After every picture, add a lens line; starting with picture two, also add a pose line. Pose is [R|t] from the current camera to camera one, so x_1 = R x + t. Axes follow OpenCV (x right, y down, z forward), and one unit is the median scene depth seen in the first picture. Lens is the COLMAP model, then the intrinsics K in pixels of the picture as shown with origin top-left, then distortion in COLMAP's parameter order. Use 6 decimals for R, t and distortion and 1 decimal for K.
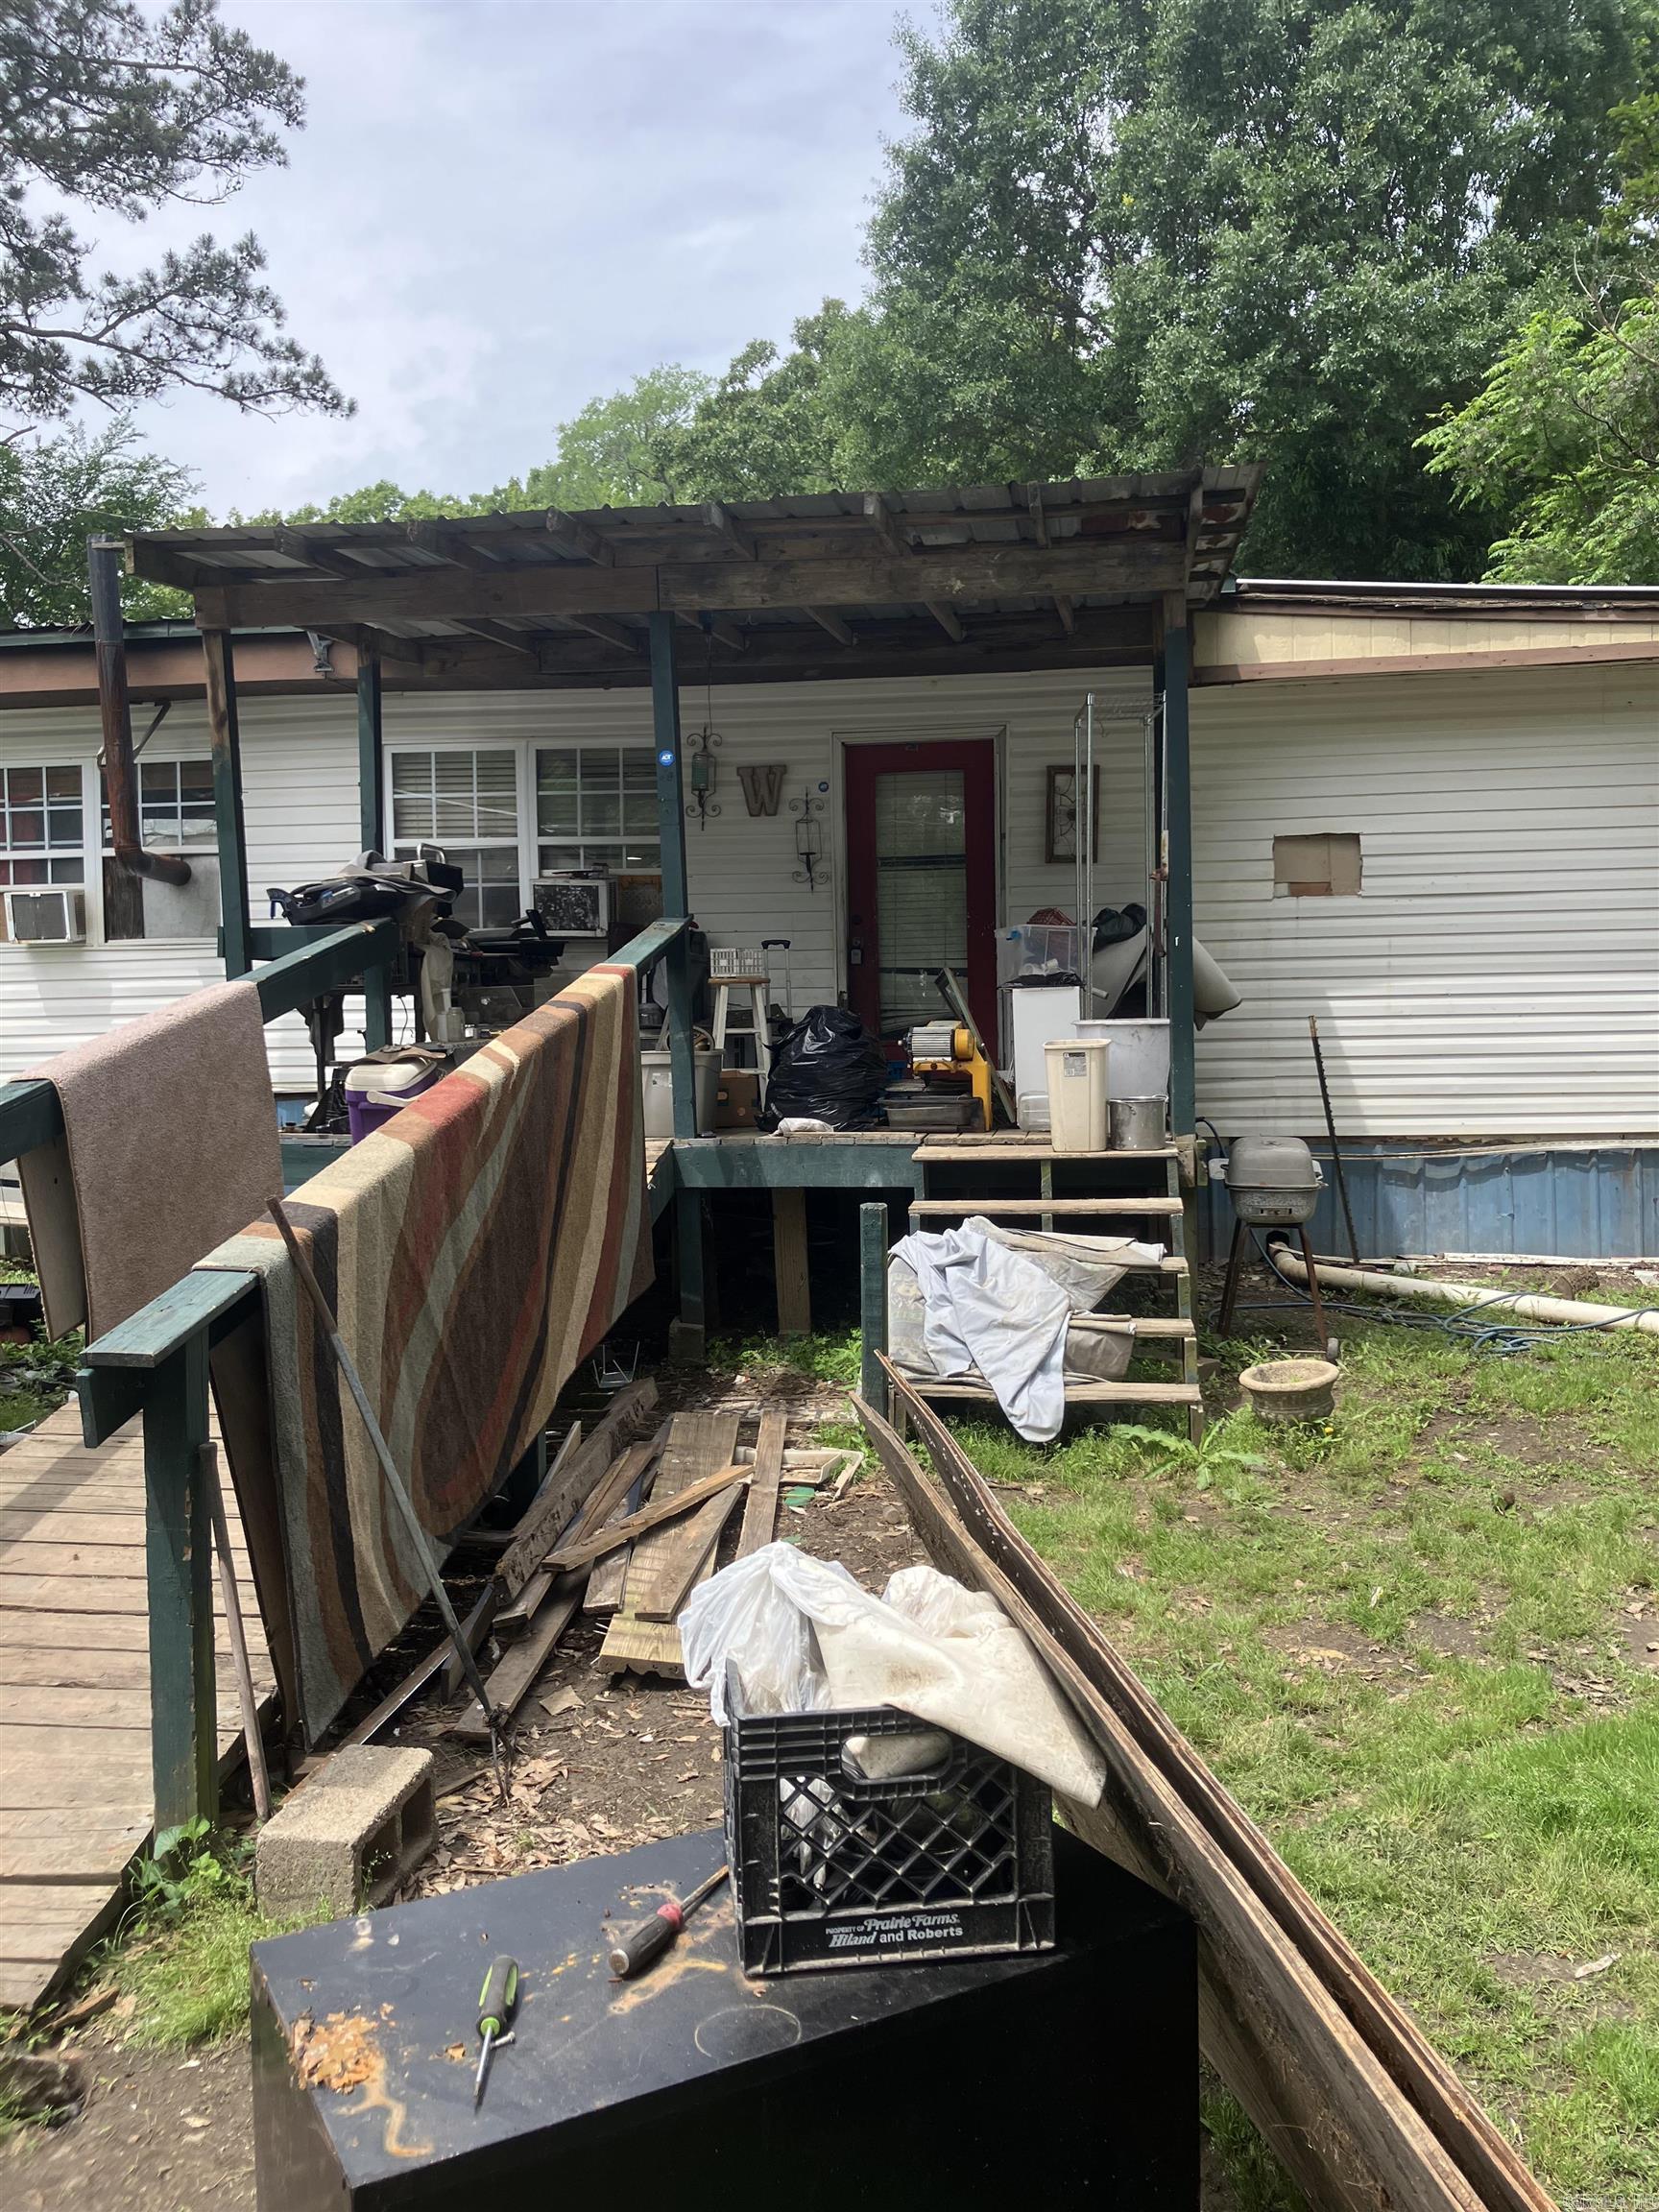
lens RADIAL K [[1836.3, 0, 821.9], [0, 1836.3, 1072.2], [0, 0, 1]] dist [0.052165, -0.009608]
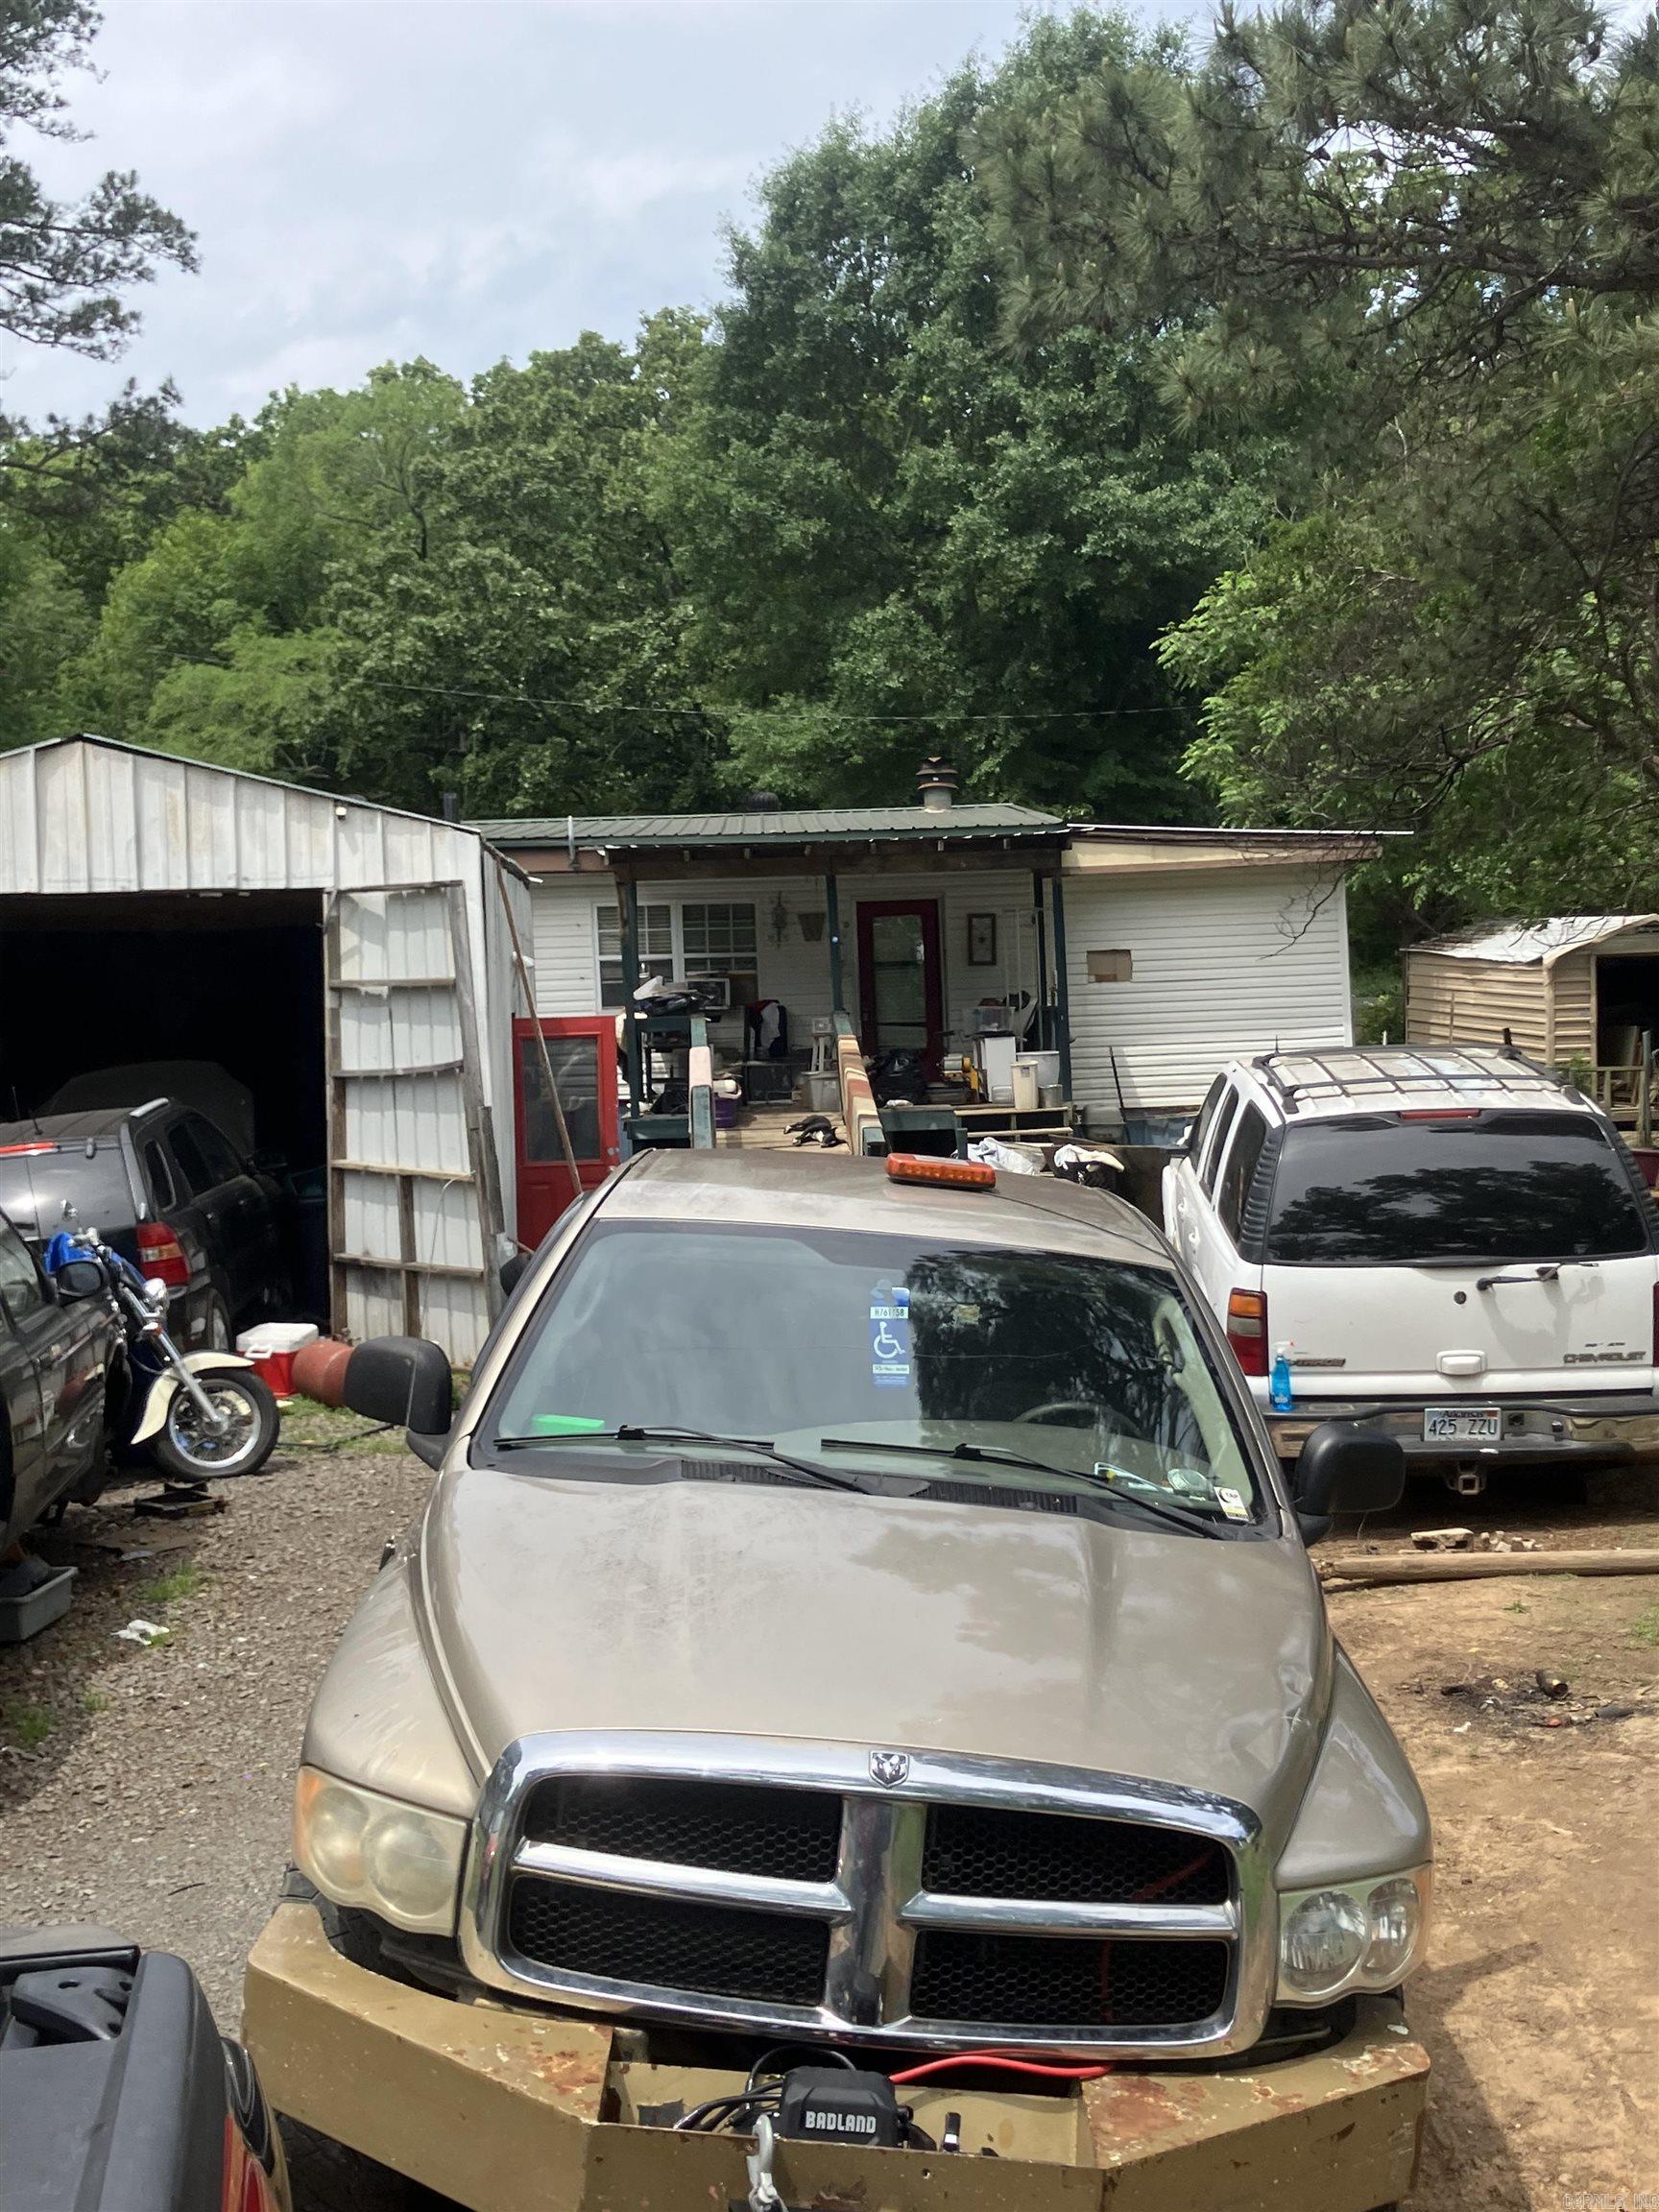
lens RADIAL K [[2536.3, 0, 783.3], [0, 2536.3, 1071.3], [0, 0, 1]] dist [0.066706, 0.000000]
pose [[0.986590, -0.019647, 0.162033, -0.470015], [0.022150, 0.999661, -0.013654, 0.021468], [-0.161710, 0.017060, 0.986691, -1.461230]]
